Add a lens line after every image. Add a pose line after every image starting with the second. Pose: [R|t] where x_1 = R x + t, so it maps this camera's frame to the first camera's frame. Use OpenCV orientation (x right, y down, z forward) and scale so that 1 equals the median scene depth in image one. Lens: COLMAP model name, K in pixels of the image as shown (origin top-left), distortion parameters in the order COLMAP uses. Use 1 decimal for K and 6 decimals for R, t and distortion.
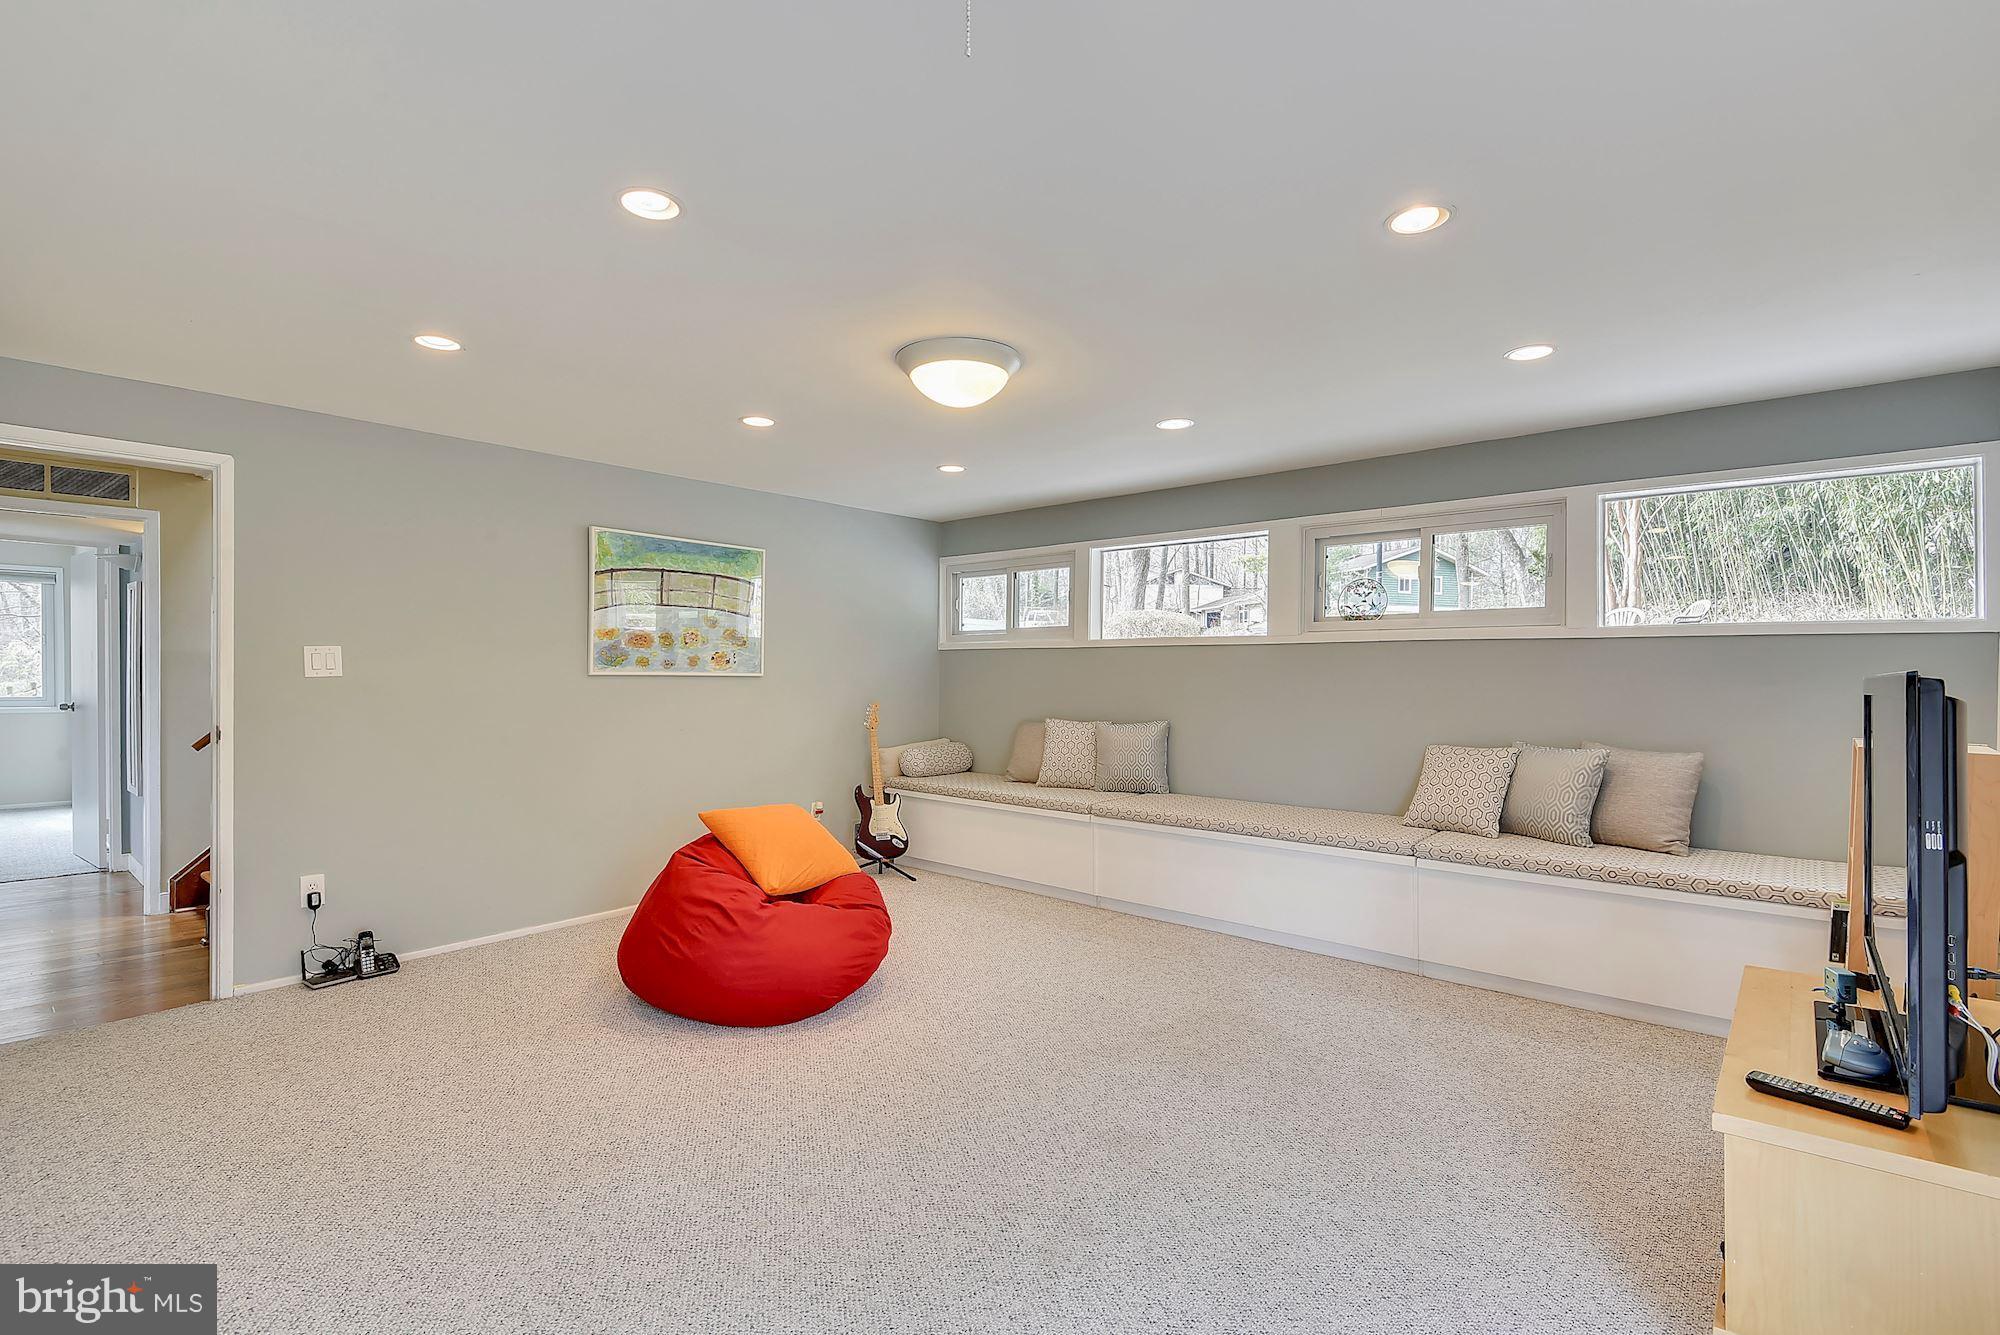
lens RADIAL K [[907.5, 0, 1000.0], [0, 907.5, 667.5], [0, 0, 1]] dist [-0.004767, -0.001122]
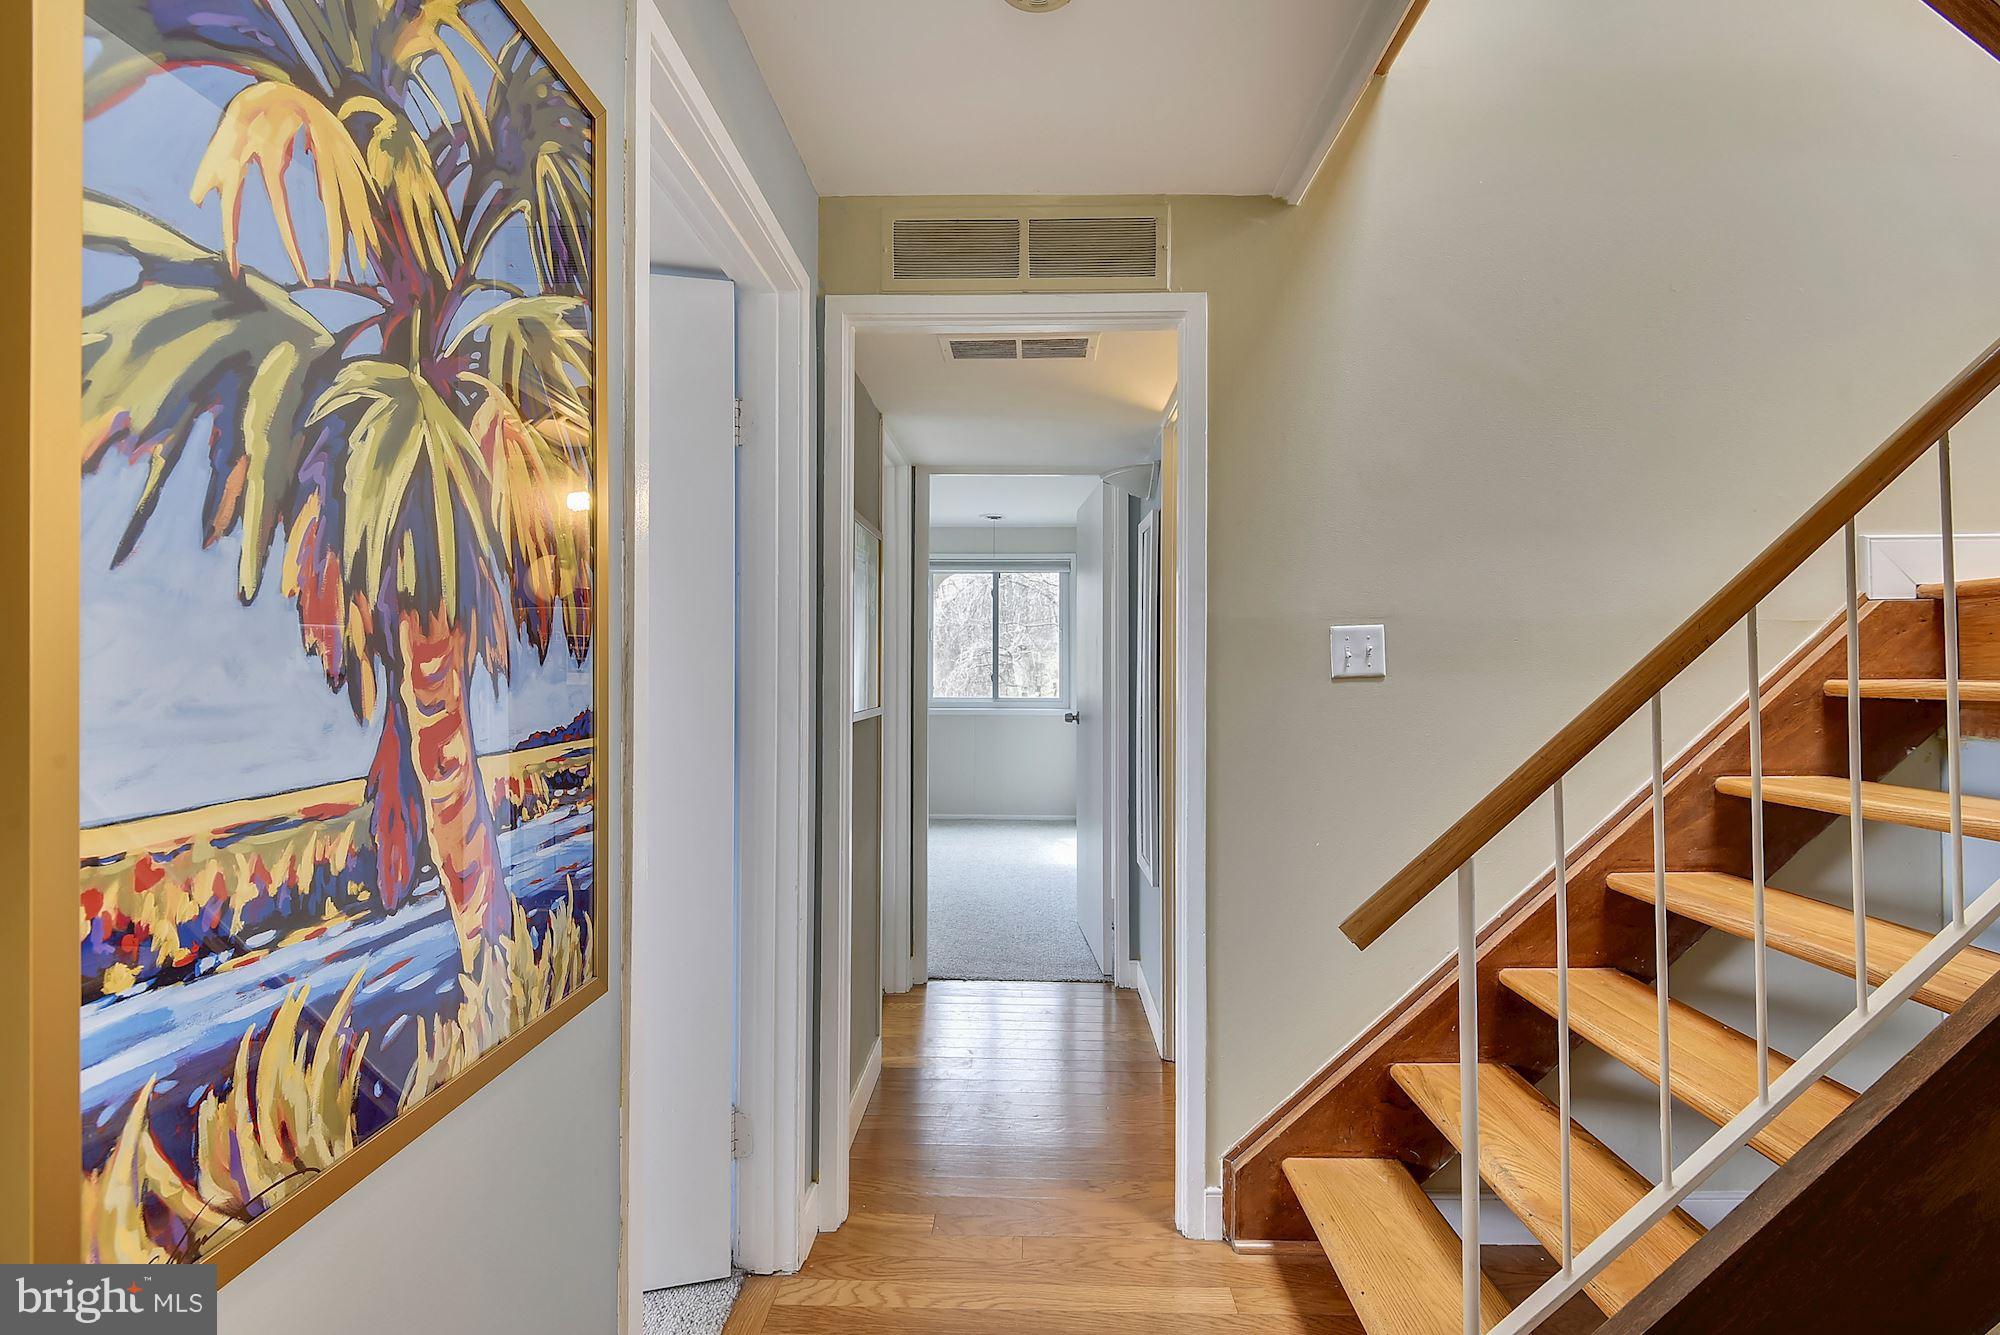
lens RADIAL K [[907.5, 0, 1000.0], [0, 907.5, 667.5], [0, 0, 1]] dist [-0.004767, -0.001122]
pose [[0.621986, 0.002168, -0.783025, -0.551317], [-0.002331, 0.999997, 0.000917, 0.003823], [0.783025, 0.001255, 0.621989, 0.552397]]
